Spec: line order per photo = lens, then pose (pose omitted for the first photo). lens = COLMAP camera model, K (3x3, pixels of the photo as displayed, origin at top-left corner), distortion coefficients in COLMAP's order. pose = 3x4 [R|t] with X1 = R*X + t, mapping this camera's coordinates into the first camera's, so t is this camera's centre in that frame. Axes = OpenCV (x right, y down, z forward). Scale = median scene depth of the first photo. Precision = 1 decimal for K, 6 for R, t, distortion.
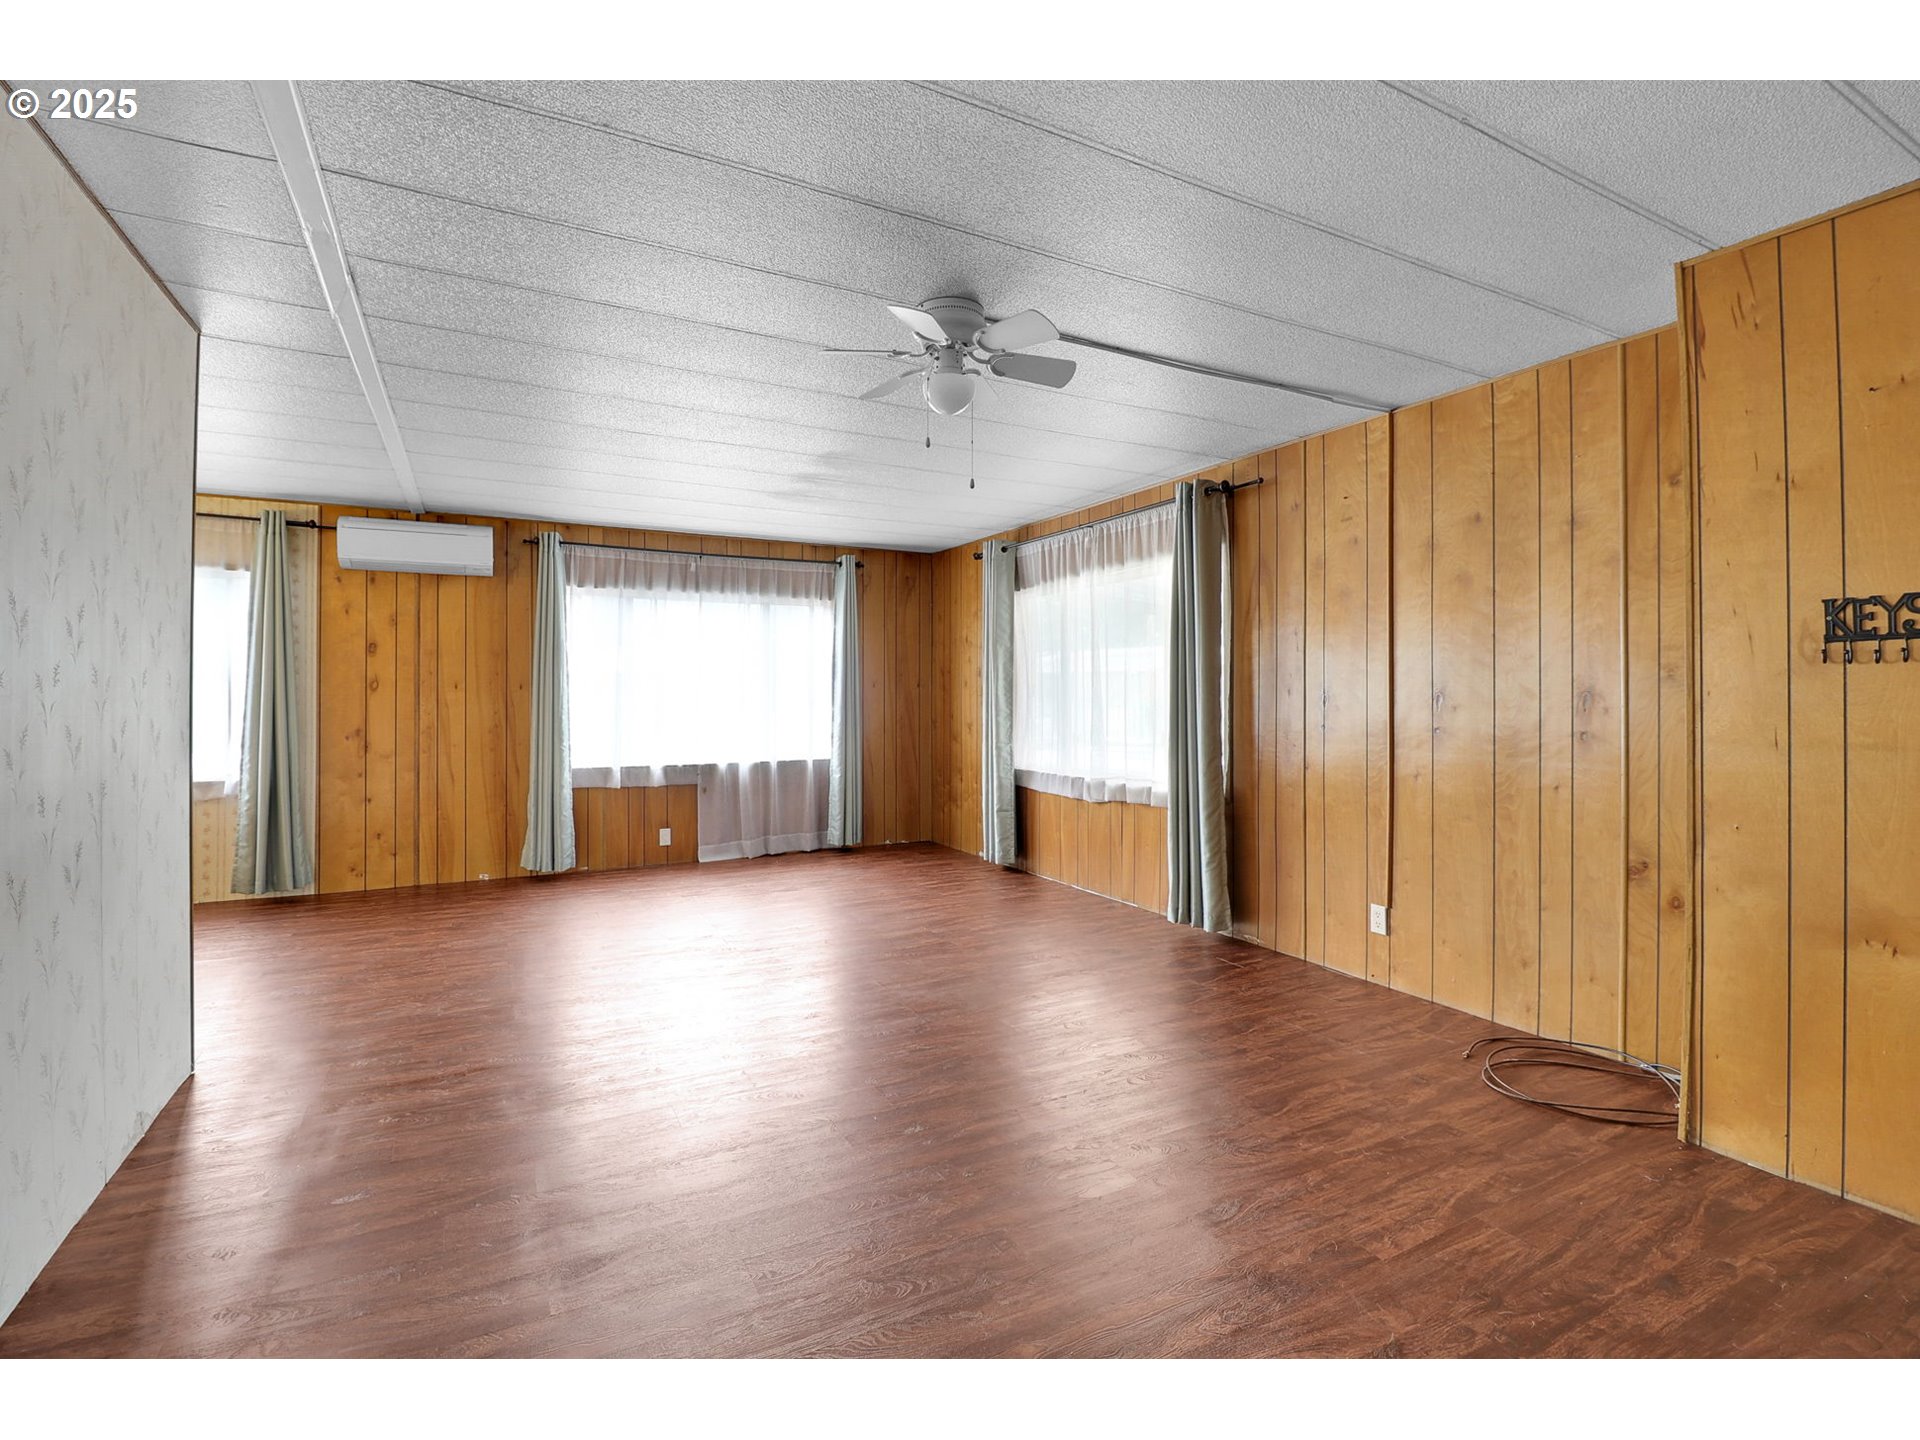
lens RADIAL K [[886.8, 0, 944.2], [0, 886.8, 696.0], [0, 0, 1]] dist [0.001476, -0.014314]
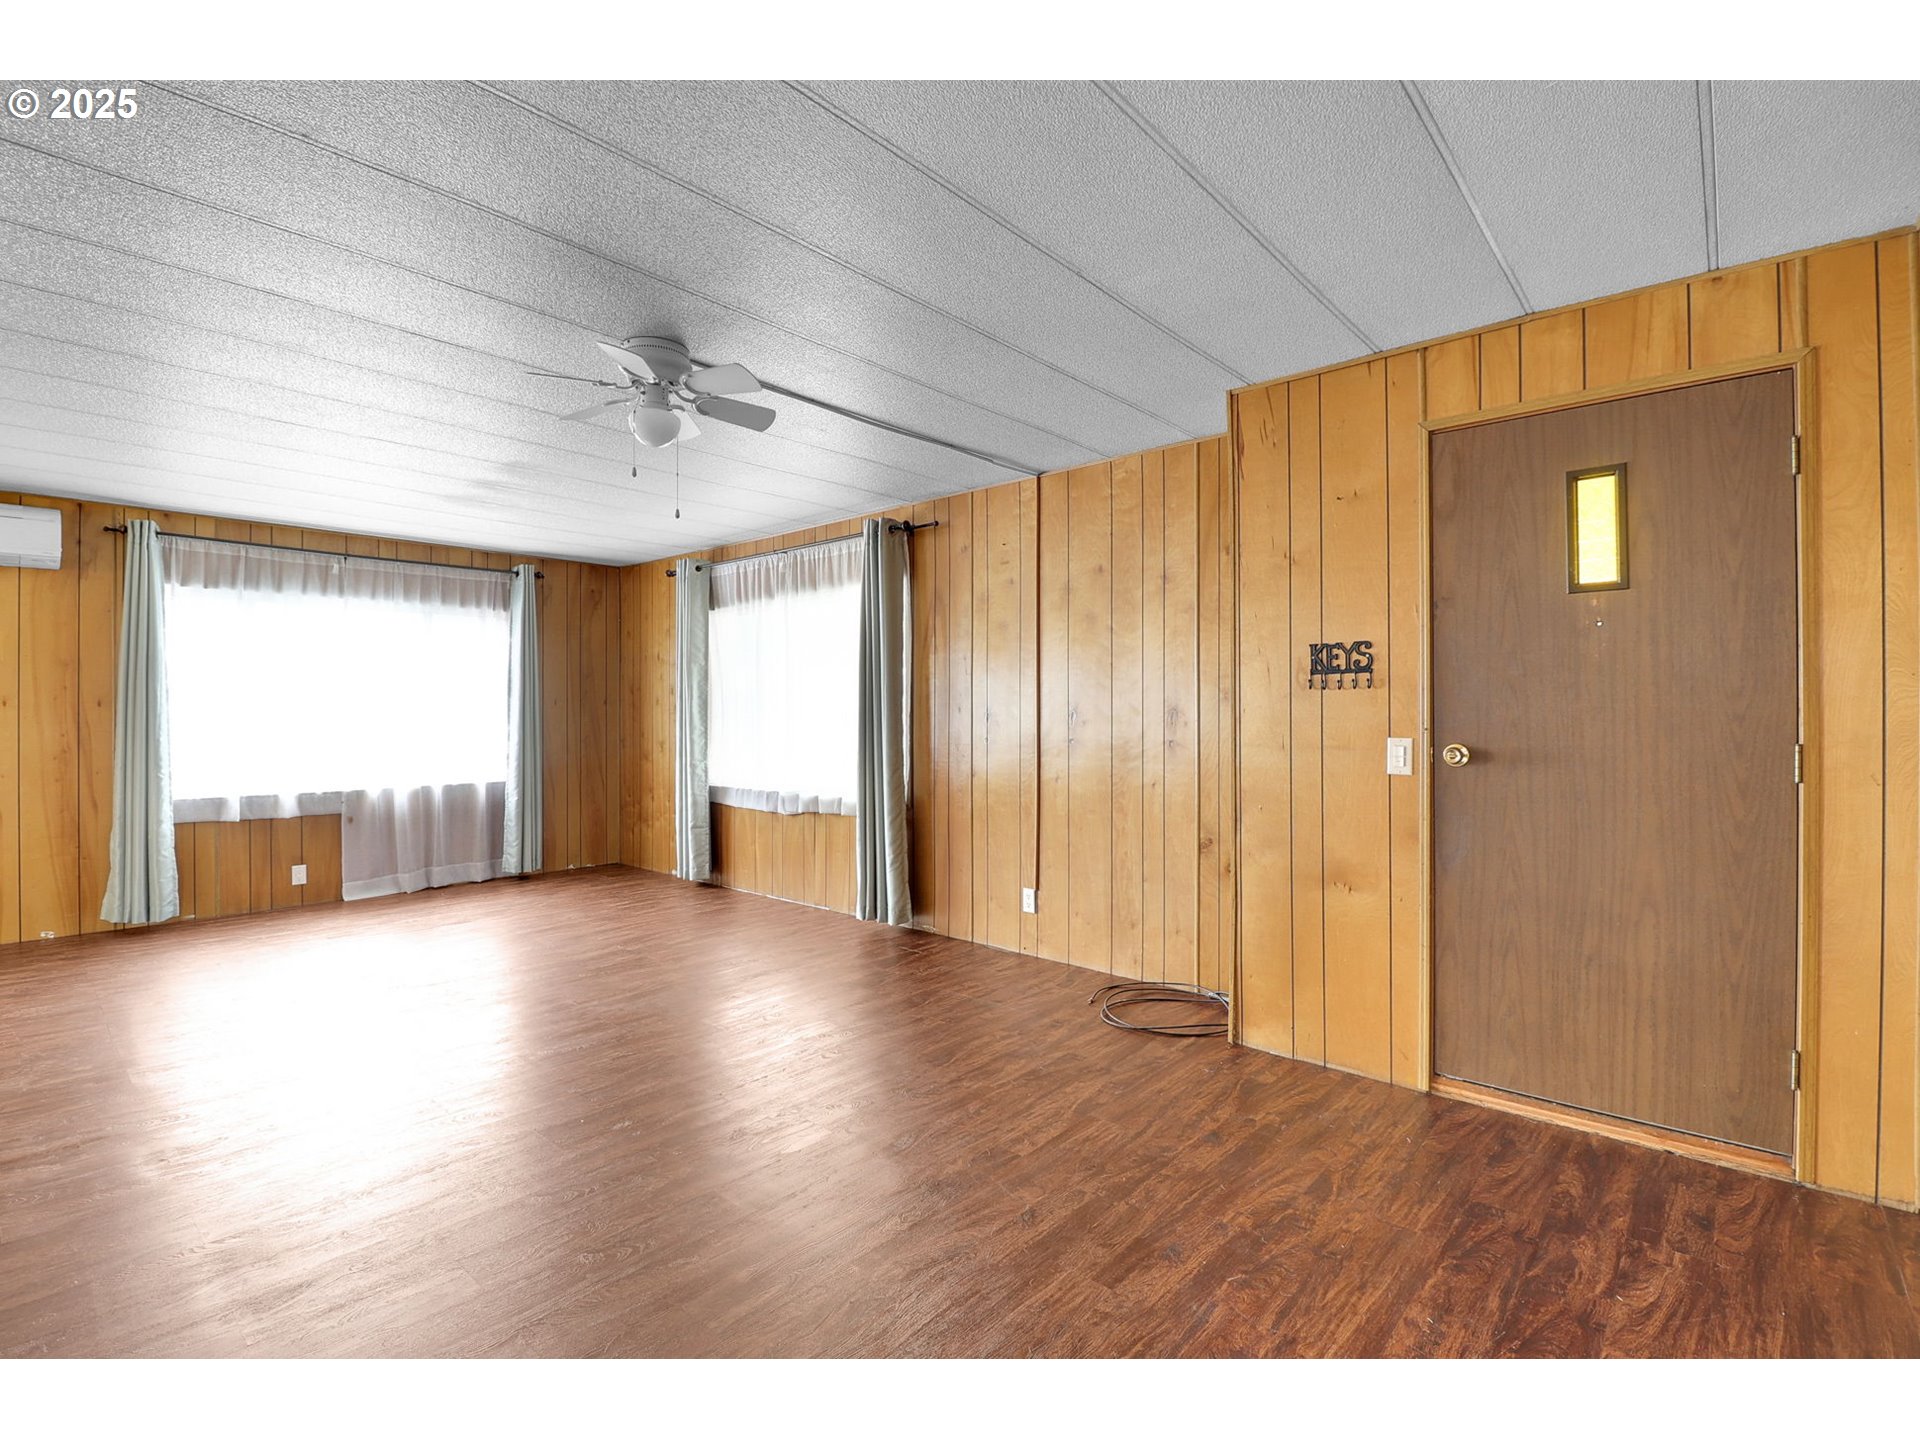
lens RADIAL K [[886.8, 0, 944.2], [0, 886.8, 696.0], [0, 0, 1]] dist [0.001476, -0.014314]
pose [[0.940681, 0.004939, 0.339257, -0.026867], [0.001872, 0.999803, -0.019746, 0.000547], [-0.339288, 0.019210, 0.940486, -0.102496]]
